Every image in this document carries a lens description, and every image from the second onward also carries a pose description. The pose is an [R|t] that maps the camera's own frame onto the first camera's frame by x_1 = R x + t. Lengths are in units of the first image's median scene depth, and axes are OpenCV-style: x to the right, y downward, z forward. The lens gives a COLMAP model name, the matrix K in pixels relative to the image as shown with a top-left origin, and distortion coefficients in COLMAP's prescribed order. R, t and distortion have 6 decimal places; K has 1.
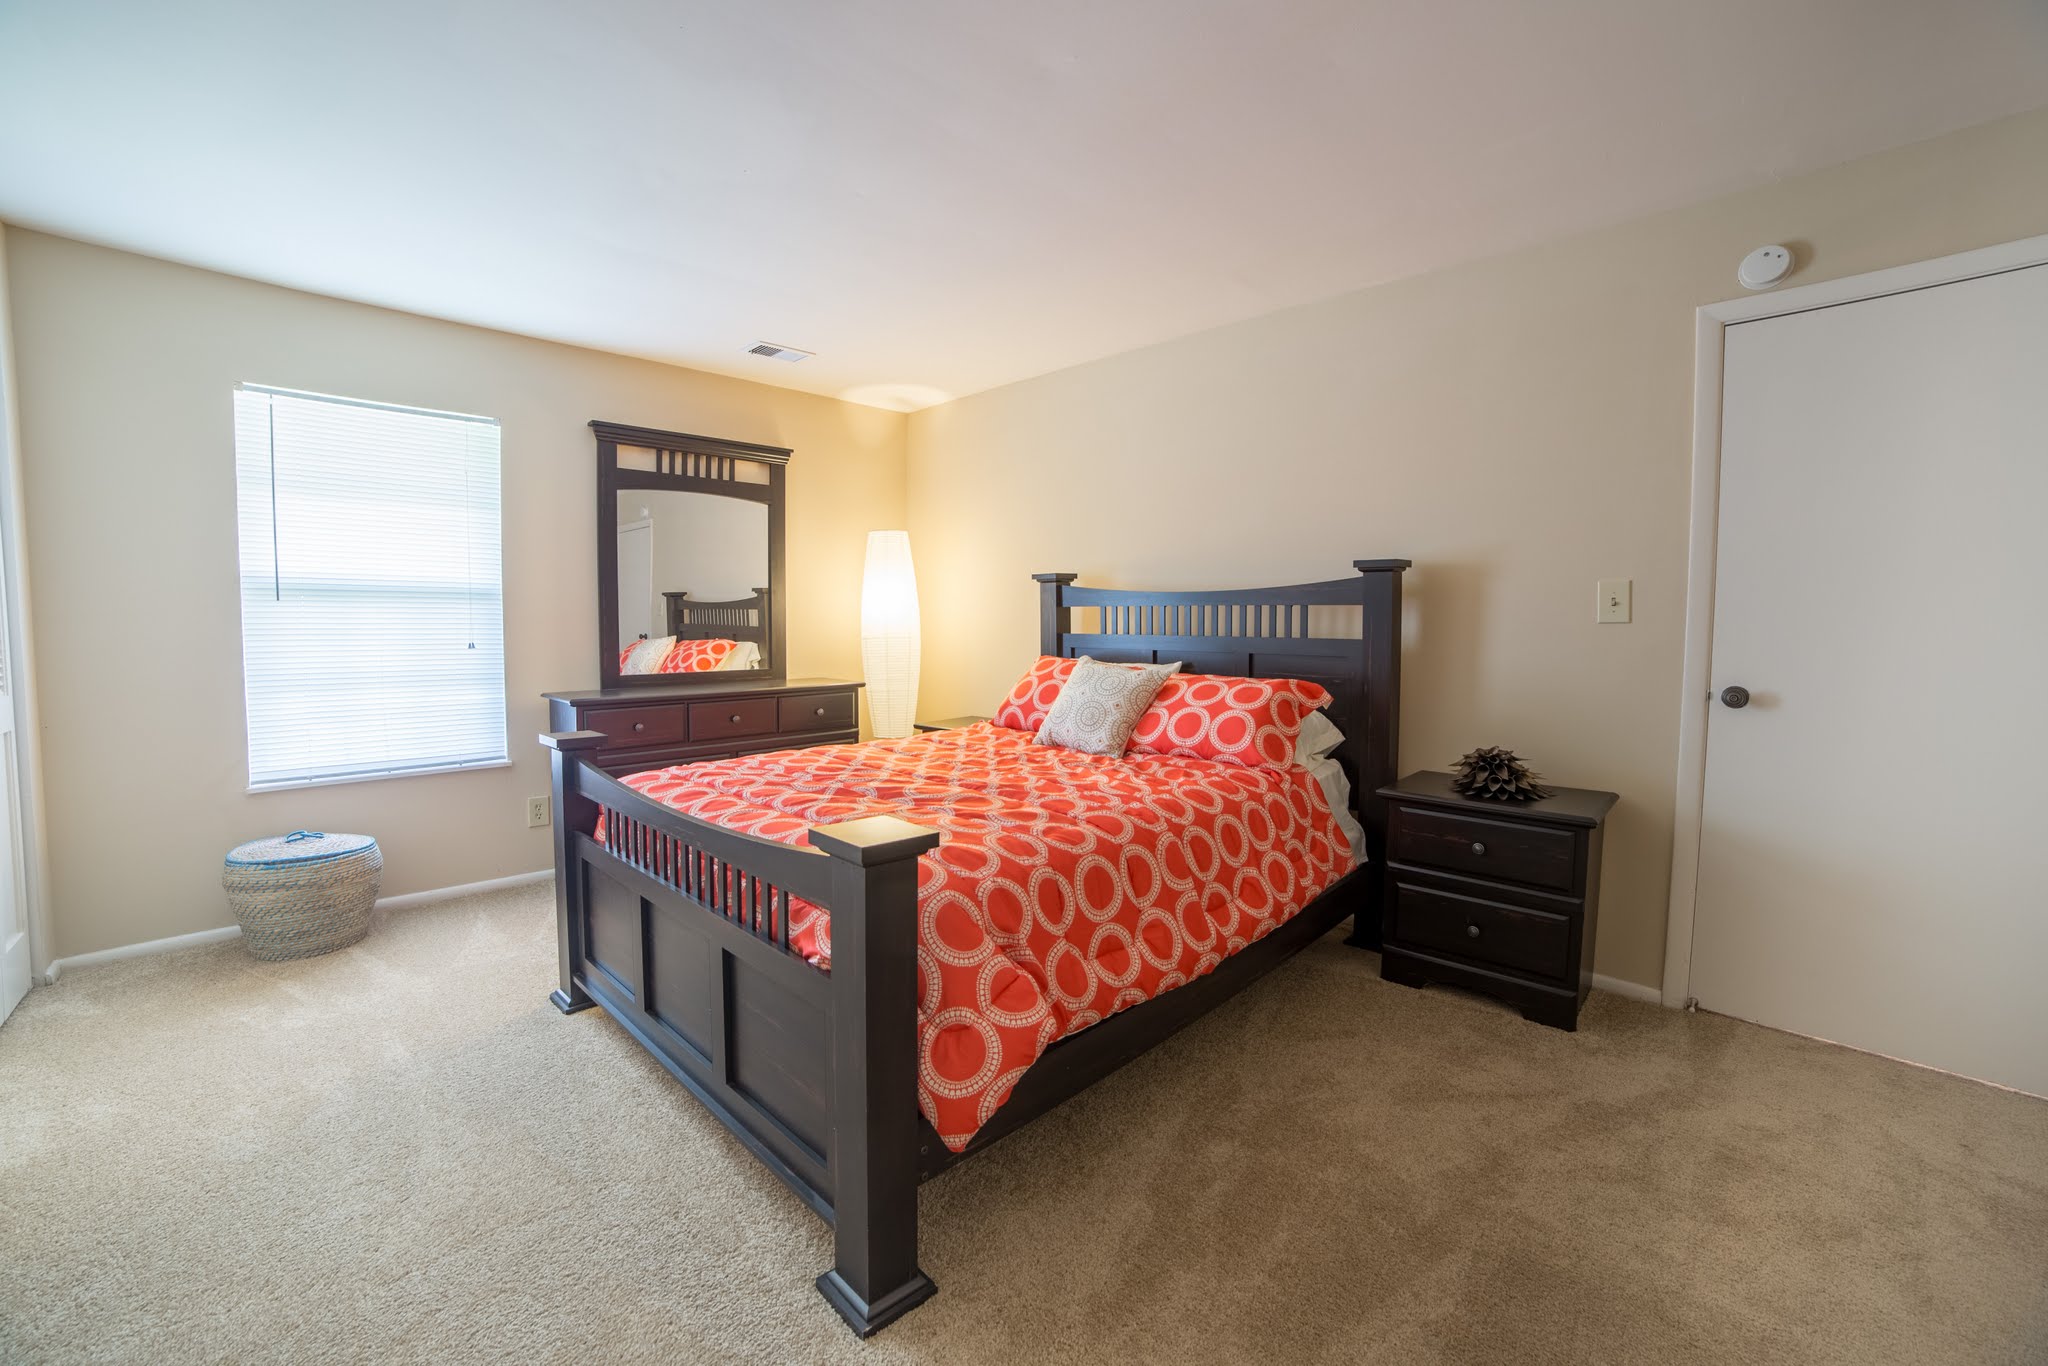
lens RADIAL K [[828.2, 0, 1005.3], [0, 828.2, 665.5], [0, 0, 1]] dist [-0.099079, 0.035417]
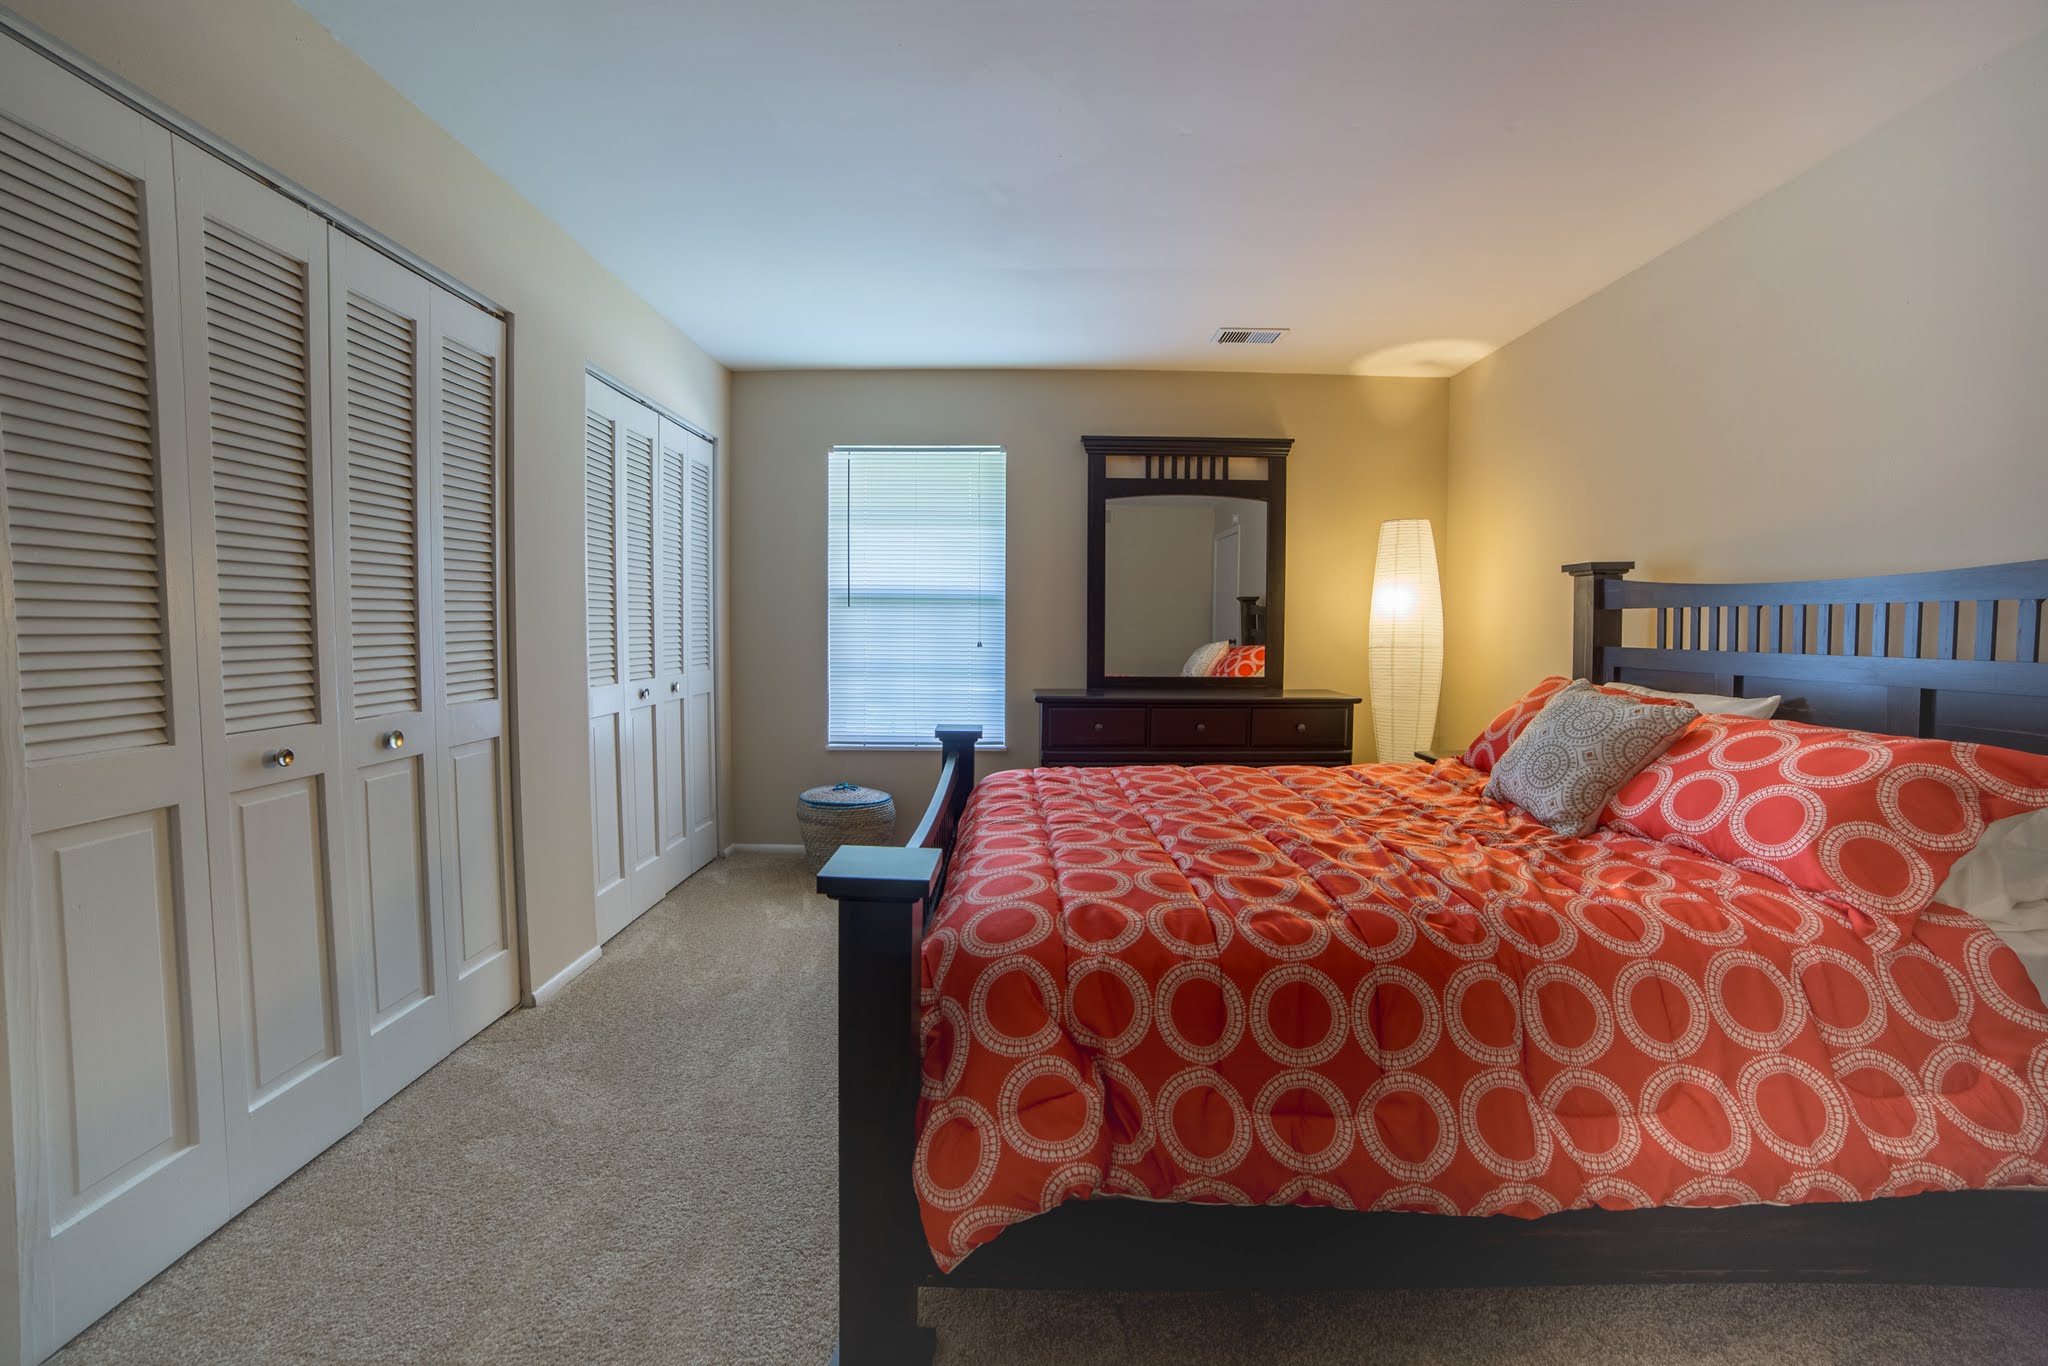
lens RADIAL K [[821.5, 0, 1023.3], [0, 821.5, 667.8], [0, 0, 1]] dist [-0.096420, 0.037927]
pose [[0.711366, 0.039391, -0.701717, 0.247307], [-0.042538, 0.999011, 0.012957, -0.010459], [0.701533, 0.020633, 0.712338, 0.218650]]
